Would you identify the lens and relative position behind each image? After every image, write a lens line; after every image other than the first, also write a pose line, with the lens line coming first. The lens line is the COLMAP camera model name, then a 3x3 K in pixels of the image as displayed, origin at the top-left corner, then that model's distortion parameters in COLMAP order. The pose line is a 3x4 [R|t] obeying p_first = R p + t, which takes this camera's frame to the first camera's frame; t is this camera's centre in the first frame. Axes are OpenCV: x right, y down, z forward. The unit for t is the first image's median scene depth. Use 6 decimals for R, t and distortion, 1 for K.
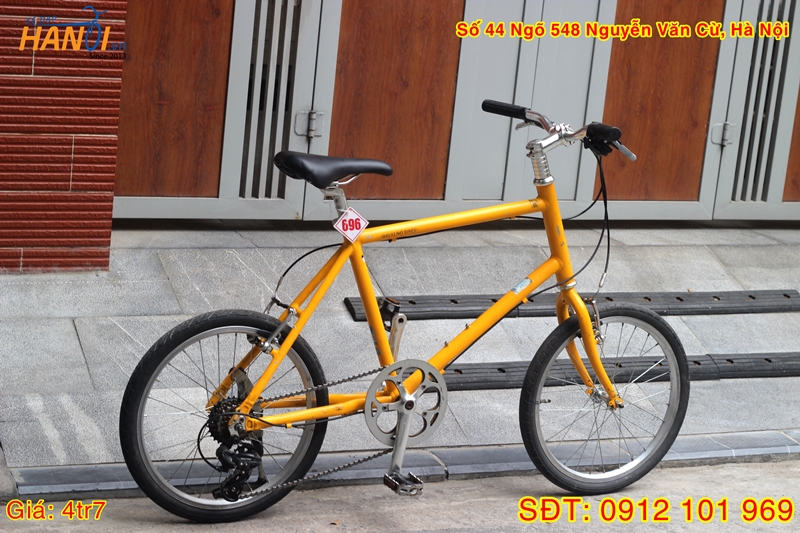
lens RADIAL K [[1923.0, 0, 383.4], [0, 1923.0, 268.0], [0, 0, 1]] dist [-0.082277, -0.536672]
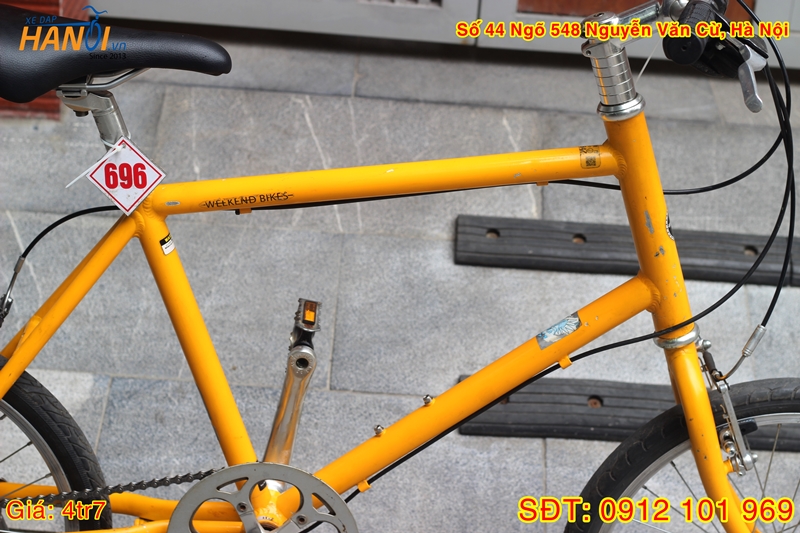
lens RADIAL K [[1923.0, 0, 383.4], [0, 1923.0, 268.0], [0, 0, 1]] dist [-0.082277, -0.536672]
pose [[0.904948, 0.156179, -0.395825, 0.177274], [-0.077953, 0.975314, 0.206607, -0.079770], [0.418321, -0.156113, 0.894783, 0.489540]]
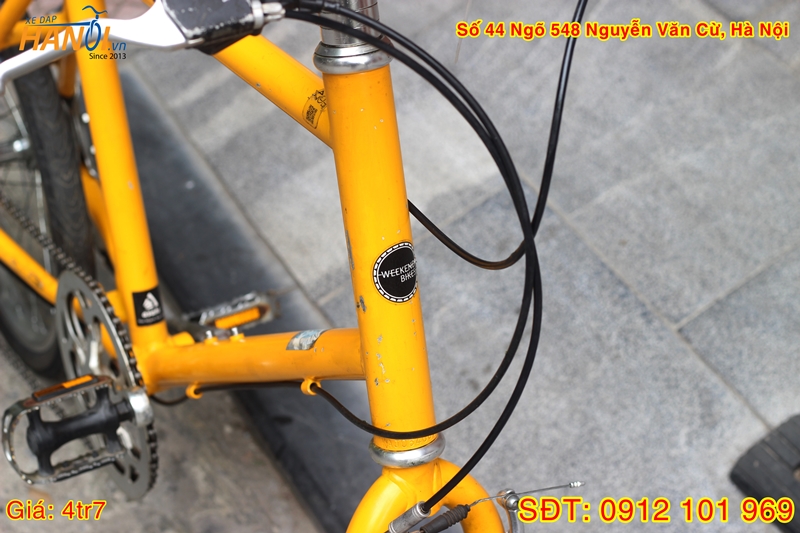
lens RADIAL K [[1923.0, 0, 383.4], [0, 1923.0, 268.0], [0, 0, 1]] dist [-0.082277, -0.536672]
pose [[0.066490, 0.548532, -0.833482, 0.263266], [-0.217053, 0.823278, 0.524501, -0.132069], [0.973893, 0.146036, 0.173800, 0.806548]]
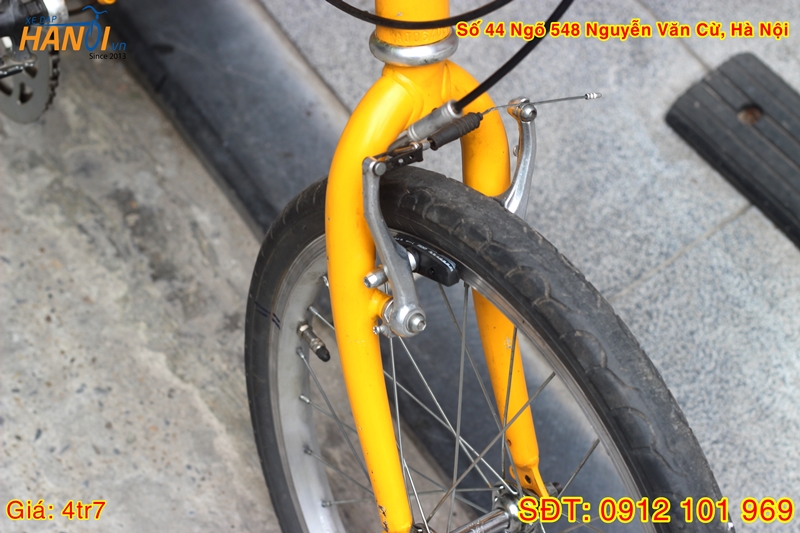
lens RADIAL K [[1923.0, 0, 383.4], [0, 1923.0, 268.0], [0, 0, 1]] dist [-0.082277, -0.536672]
pose [[0.162813, 0.674532, -0.720068, 0.240376], [-0.316756, 0.726908, 0.609319, -0.096380], [0.934429, 0.128881, 0.332012, 0.786591]]
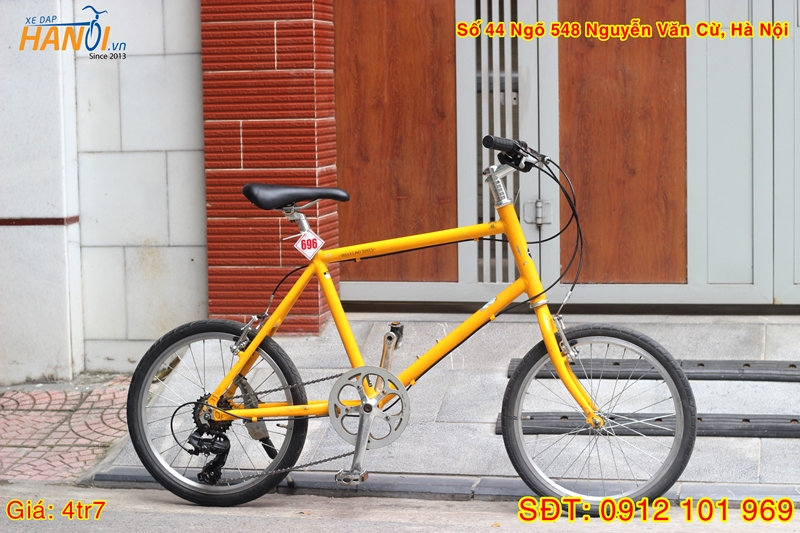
lens RADIAL K [[1923.0, 0, 383.4], [0, 1923.0, 268.0], [0, 0, 1]] dist [-0.082277, -0.536672]
pose [[0.795922, -0.057835, -0.602630, 0.562708], [-0.046051, 0.986758, -0.155522, 0.133150], [0.603645, 0.151535, 0.782720, 0.106974]]
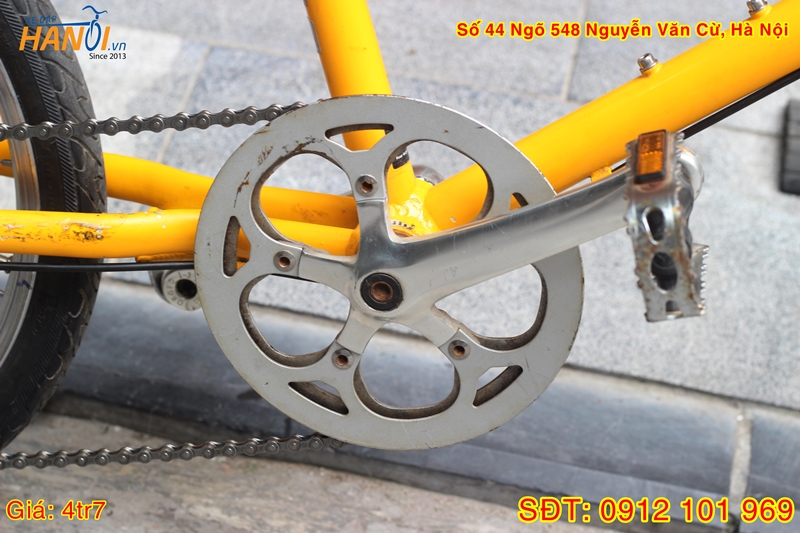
lens RADIAL K [[1923.0, 0, 383.4], [0, 1923.0, 268.0], [0, 0, 1]] dist [-0.082277, -0.536672]
pose [[0.821543, 0.264605, -0.505026, 0.105591], [-0.149194, 0.954690, 0.257505, 0.007699], [0.550280, -0.136204, 0.823796, 0.661706]]
